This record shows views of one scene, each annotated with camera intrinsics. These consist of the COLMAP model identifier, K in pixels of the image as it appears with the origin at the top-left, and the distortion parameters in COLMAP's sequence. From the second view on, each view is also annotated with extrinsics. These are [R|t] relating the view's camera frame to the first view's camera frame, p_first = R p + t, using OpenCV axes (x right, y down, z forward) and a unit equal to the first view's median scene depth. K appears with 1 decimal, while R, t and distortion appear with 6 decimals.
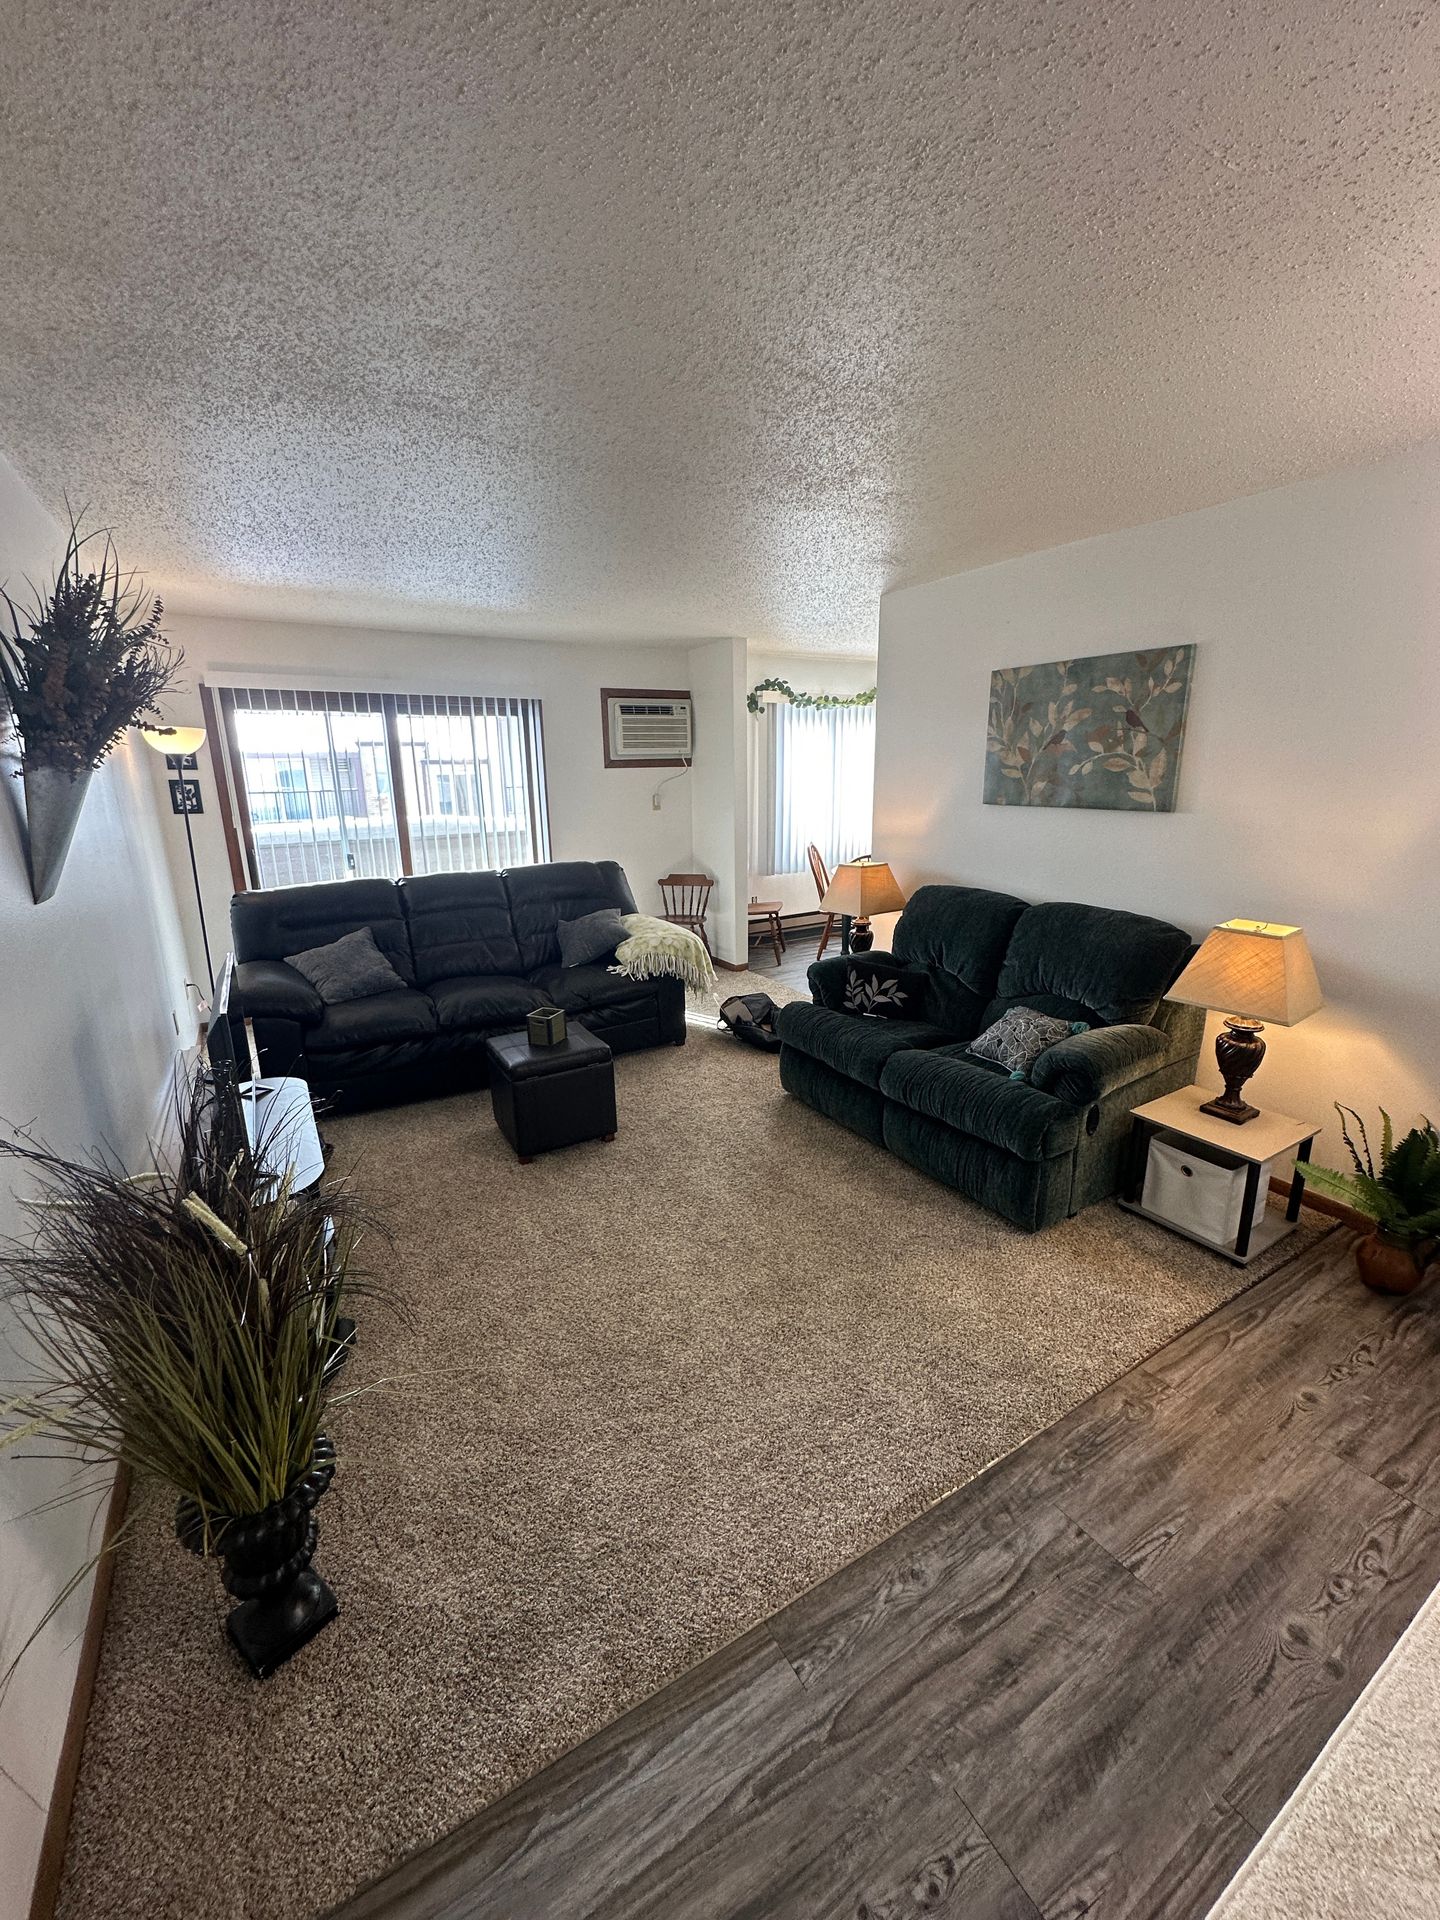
lens RADIAL K [[772.1, 0, 723.0], [0, 772.1, 960.2], [0, 0, 1]] dist [-0.002696, 0.000270]
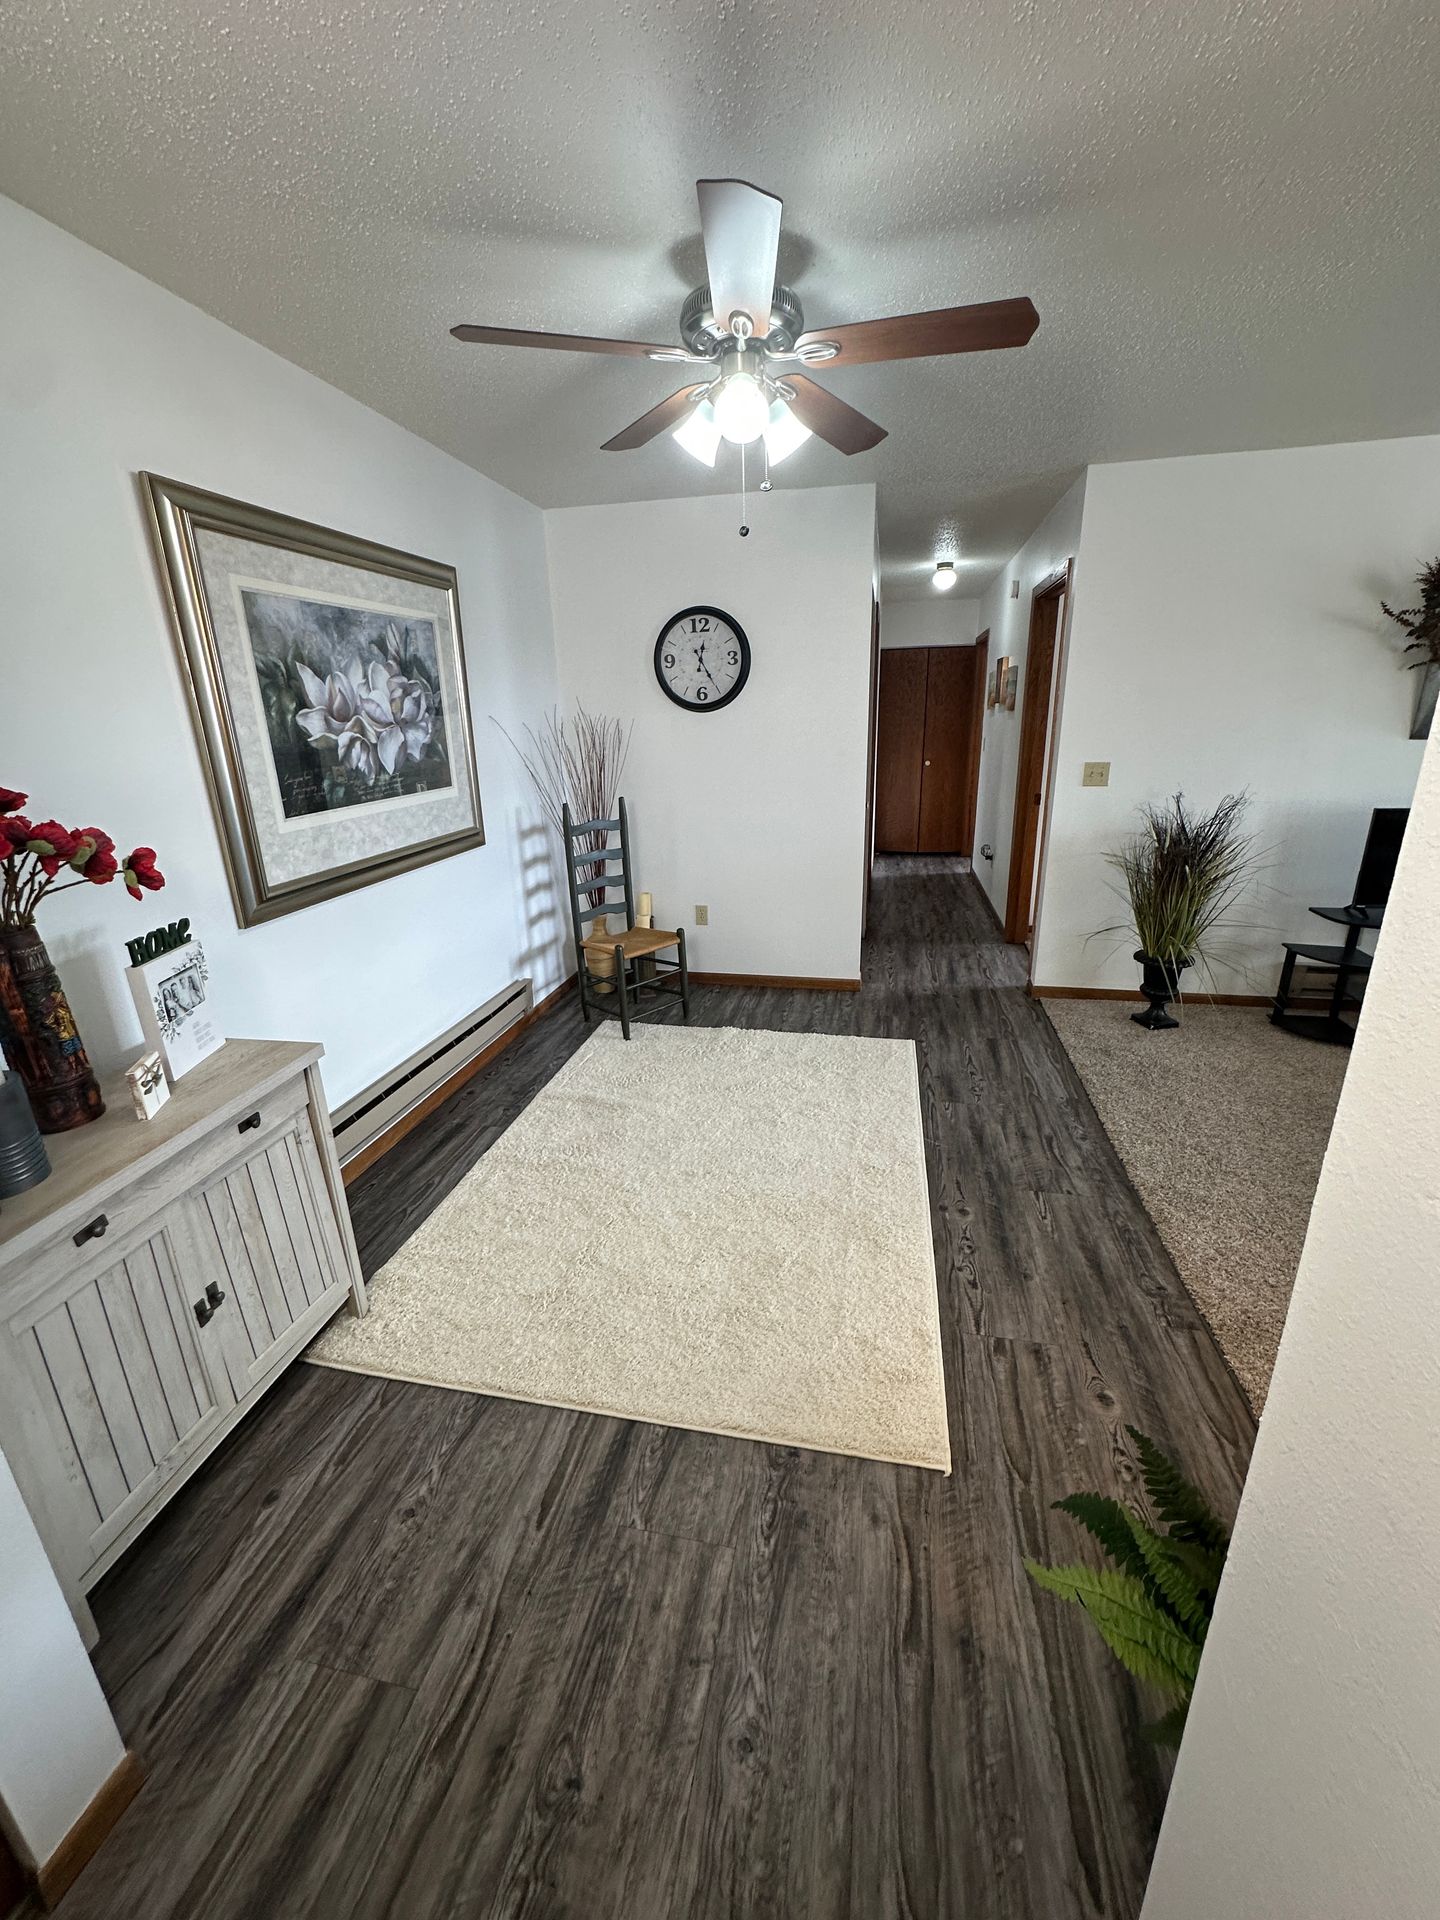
lens RADIAL K [[772.1, 0, 728.4], [0, 772.1, 960.7], [0, 0, 1]] dist [-0.002696, 0.000270]
pose [[-0.676338, 0.250398, -0.692725, 1.948321], [-0.147775, 0.875201, 0.460637, -0.265480], [0.721616, 0.413914, -0.554929, 1.232712]]
